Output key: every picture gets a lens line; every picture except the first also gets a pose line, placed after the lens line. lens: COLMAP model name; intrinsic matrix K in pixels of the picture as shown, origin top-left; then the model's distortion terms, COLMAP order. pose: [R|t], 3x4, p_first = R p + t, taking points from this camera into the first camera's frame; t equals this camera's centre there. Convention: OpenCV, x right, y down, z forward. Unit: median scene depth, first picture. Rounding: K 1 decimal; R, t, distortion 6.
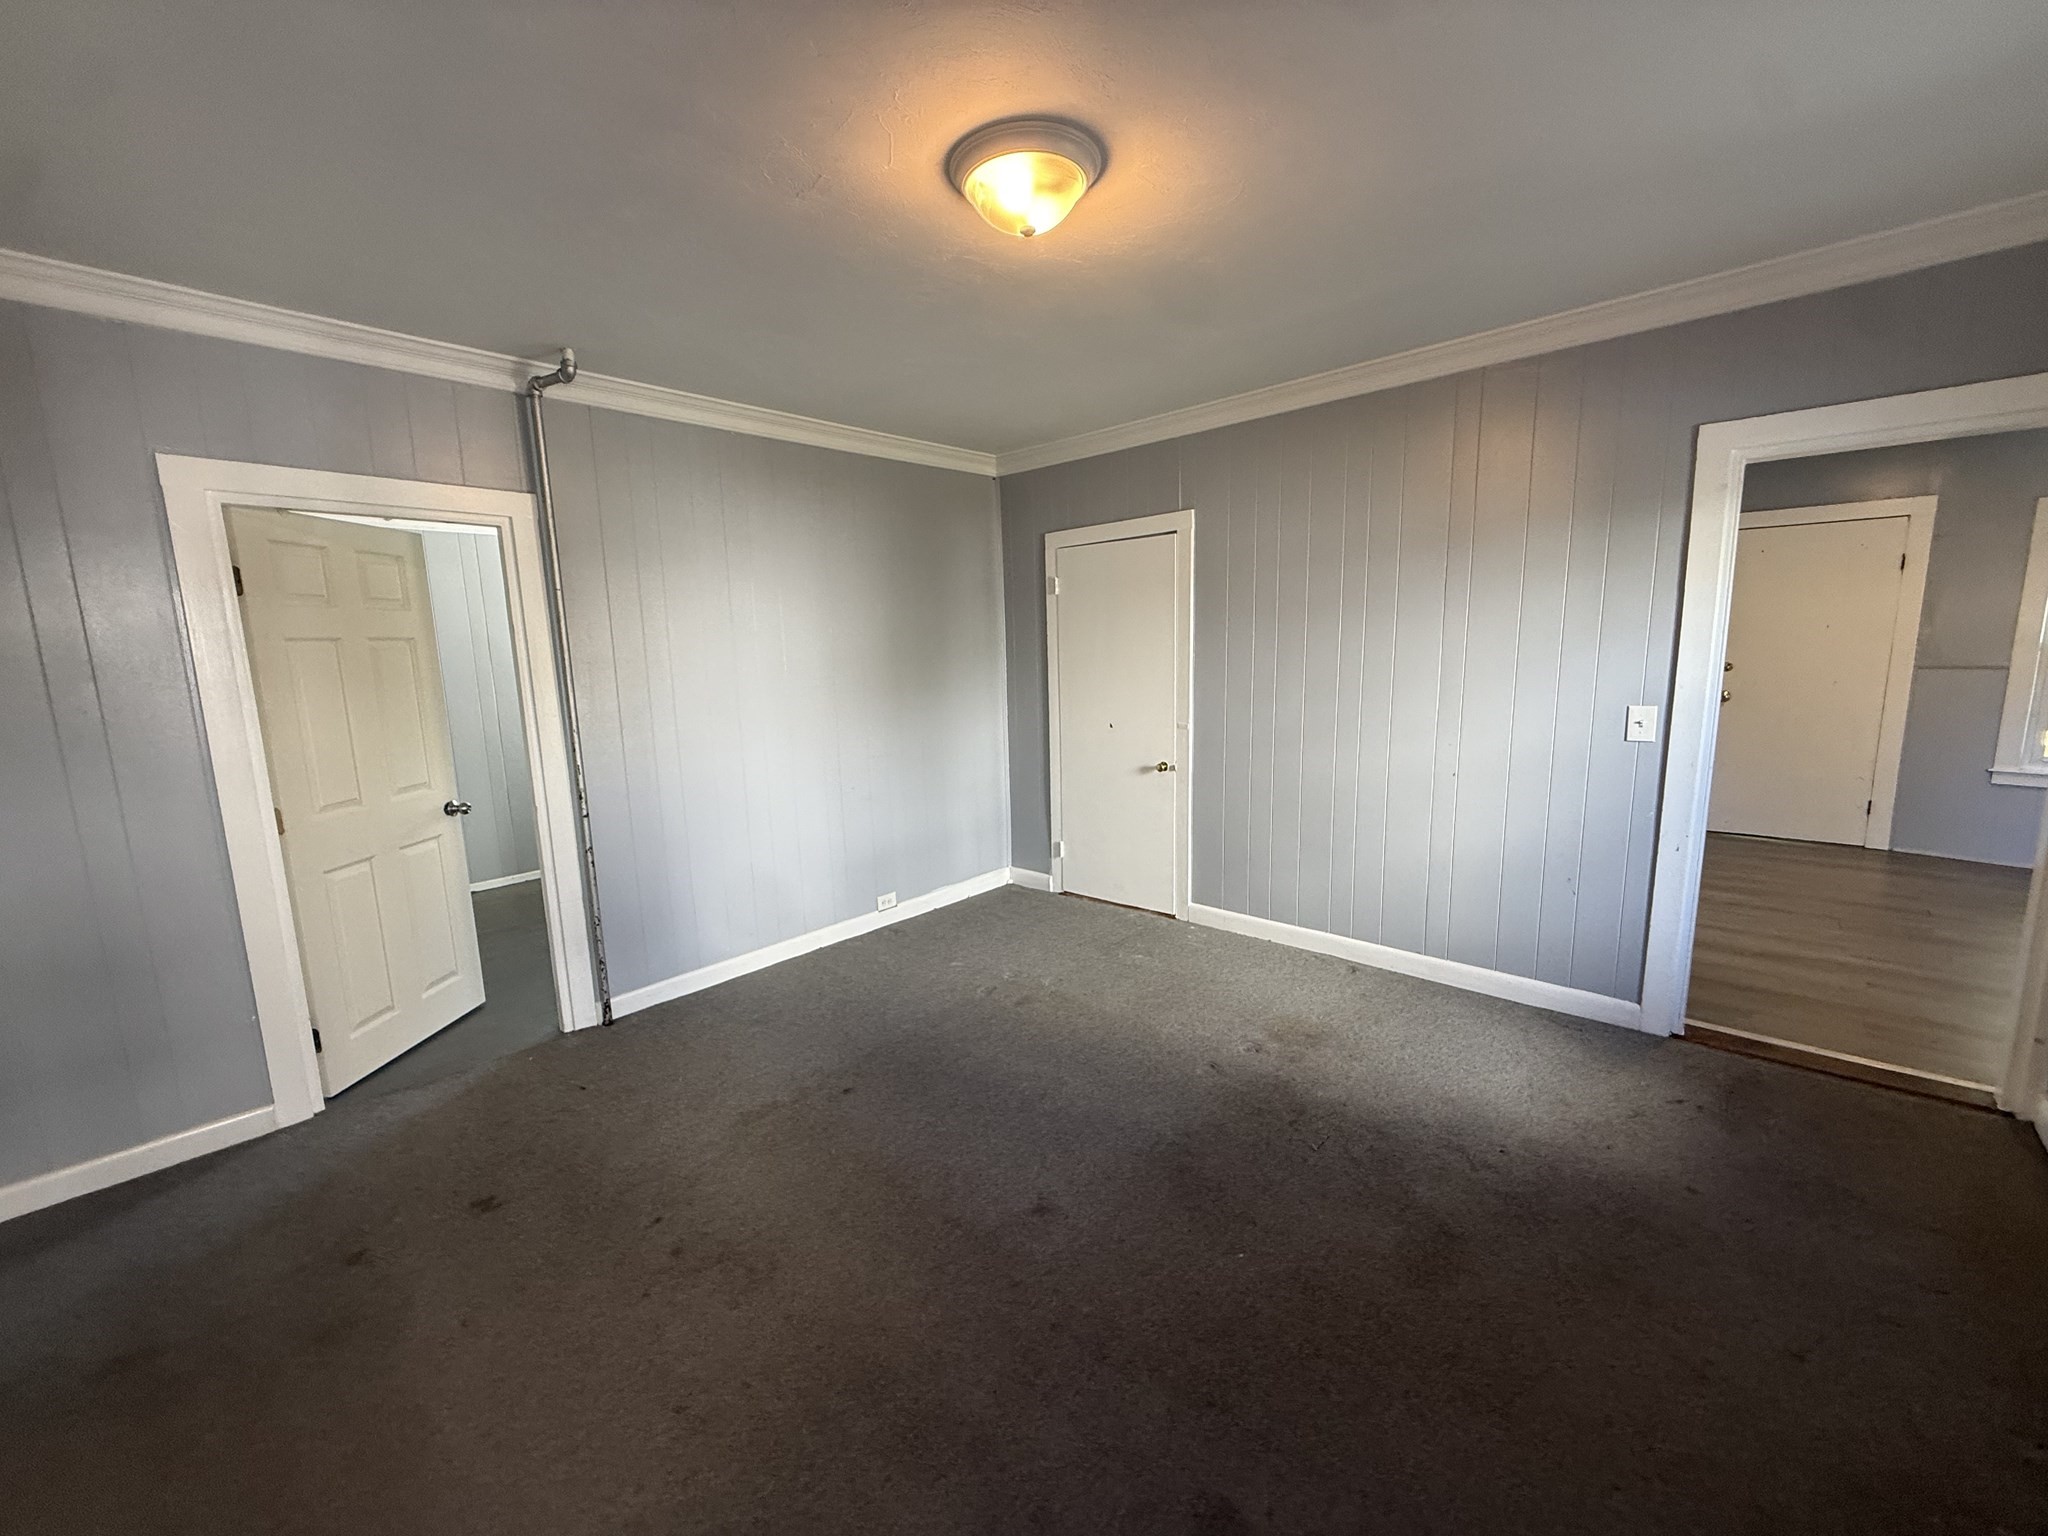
lens RADIAL K [[815.2, 0, 1019.3], [0, 815.2, 767.7], [0, 0, 1]] dist [-0.000155, 0.000023]
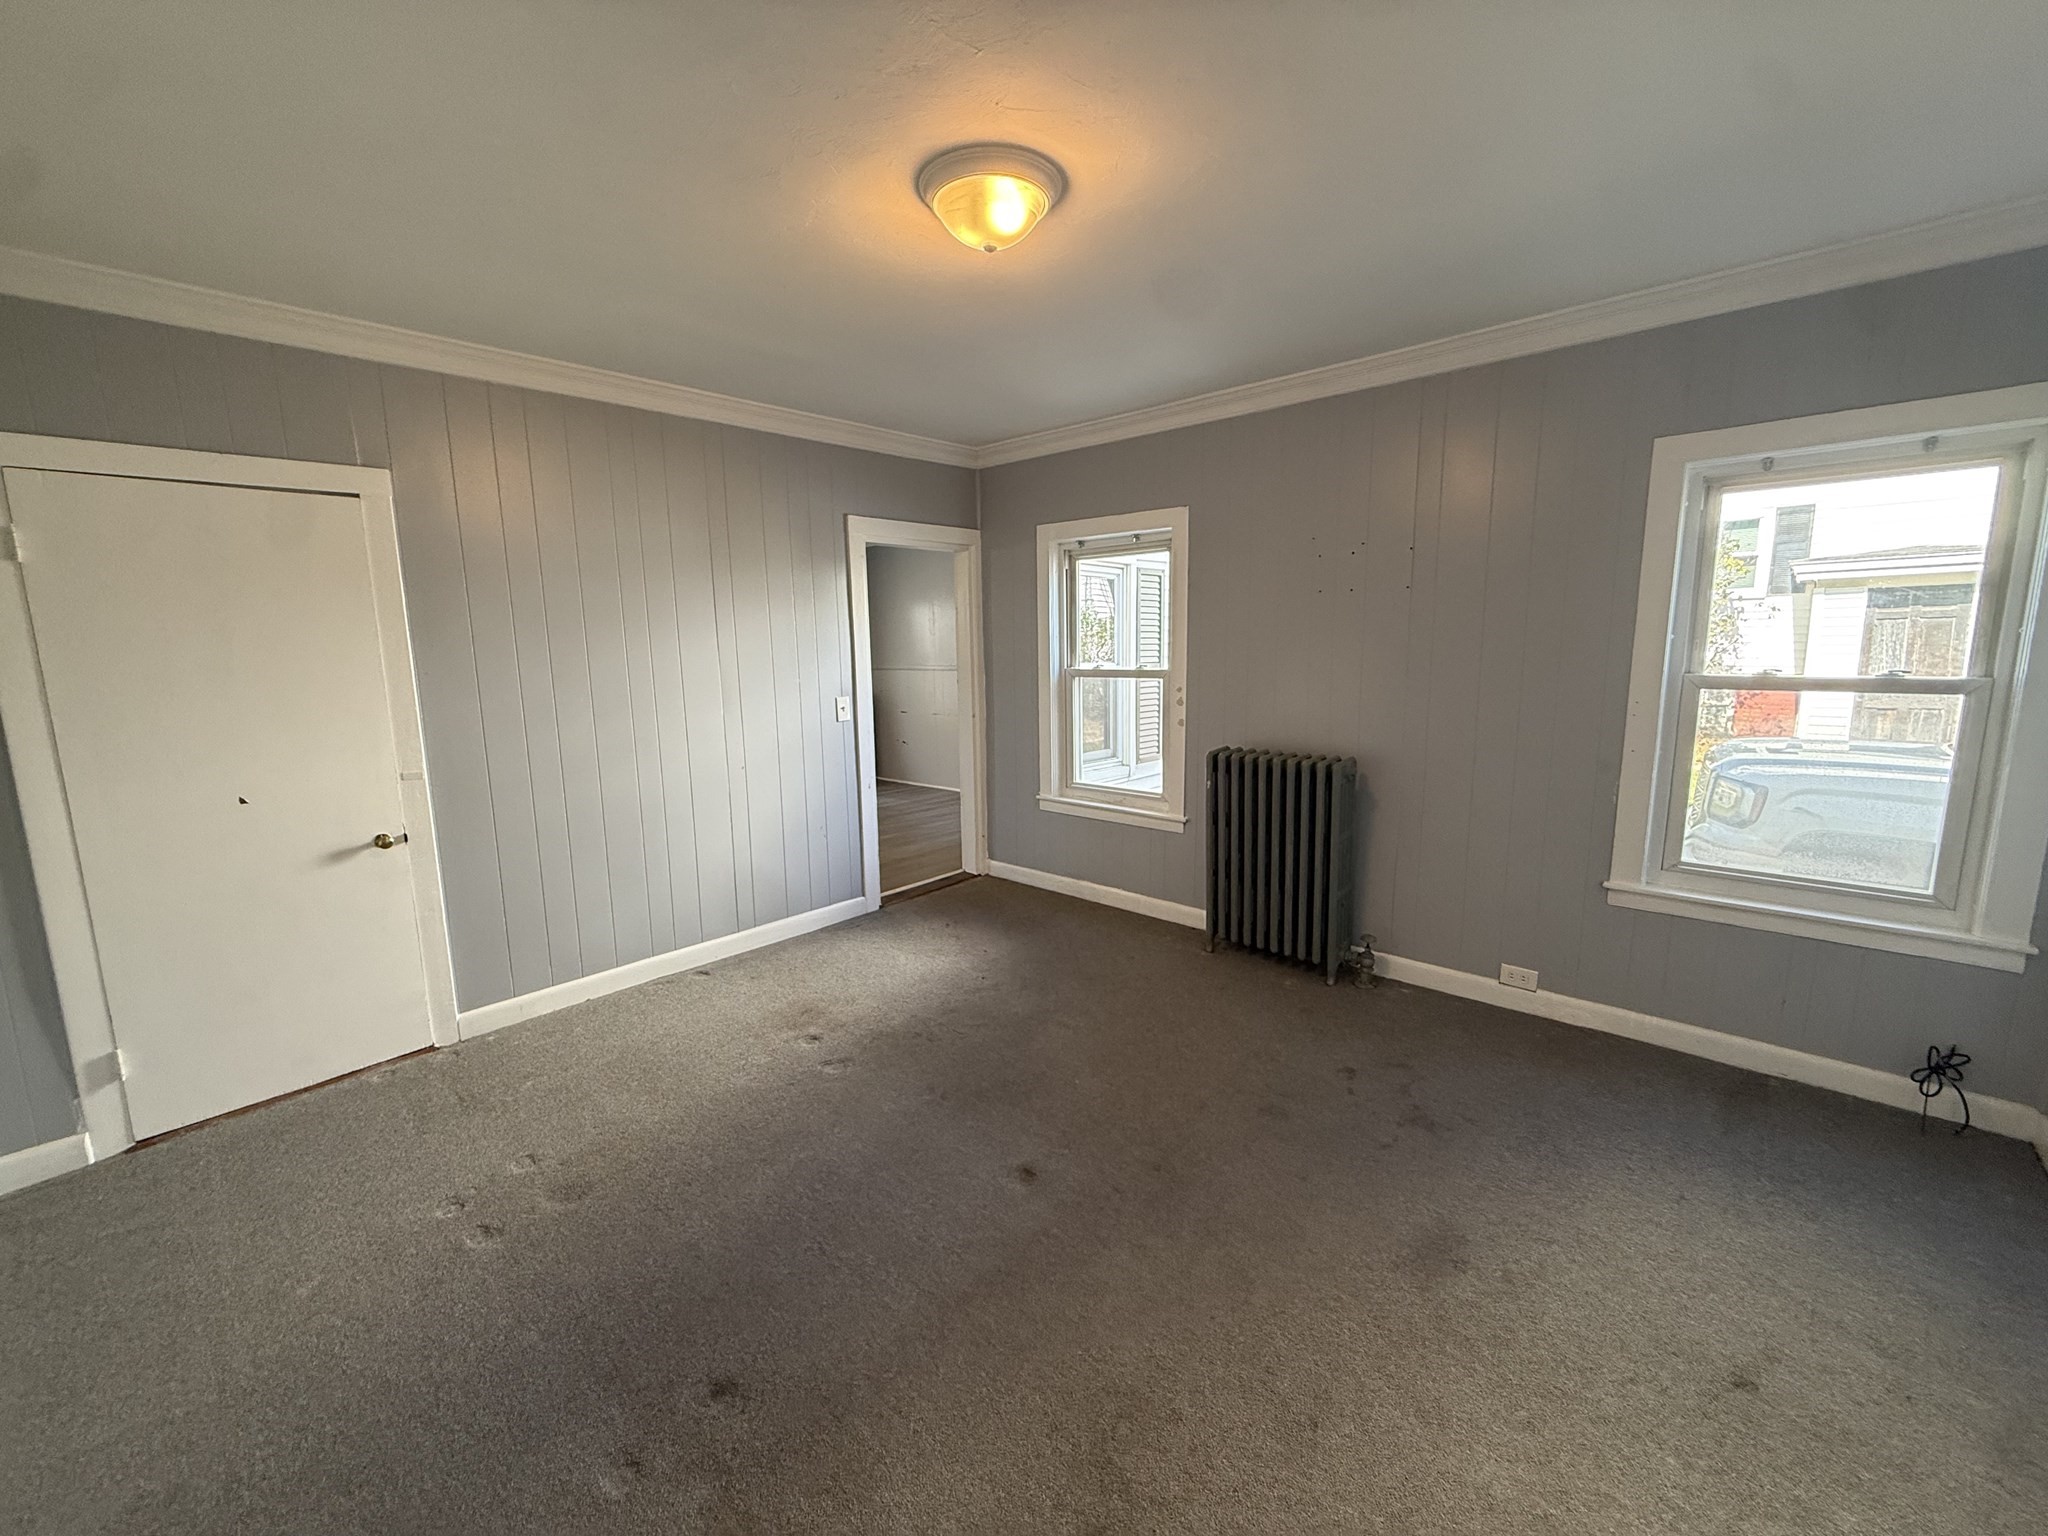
lens RADIAL K [[815.2, 0, 1019.3], [0, 815.2, 767.7], [0, 0, 1]] dist [-0.000155, 0.000023]
pose [[0.003915, -0.127938, 0.991774, -0.624276], [0.174205, 0.976704, 0.125306, -0.069293], [-0.984702, 0.172281, 0.026111, 0.583791]]
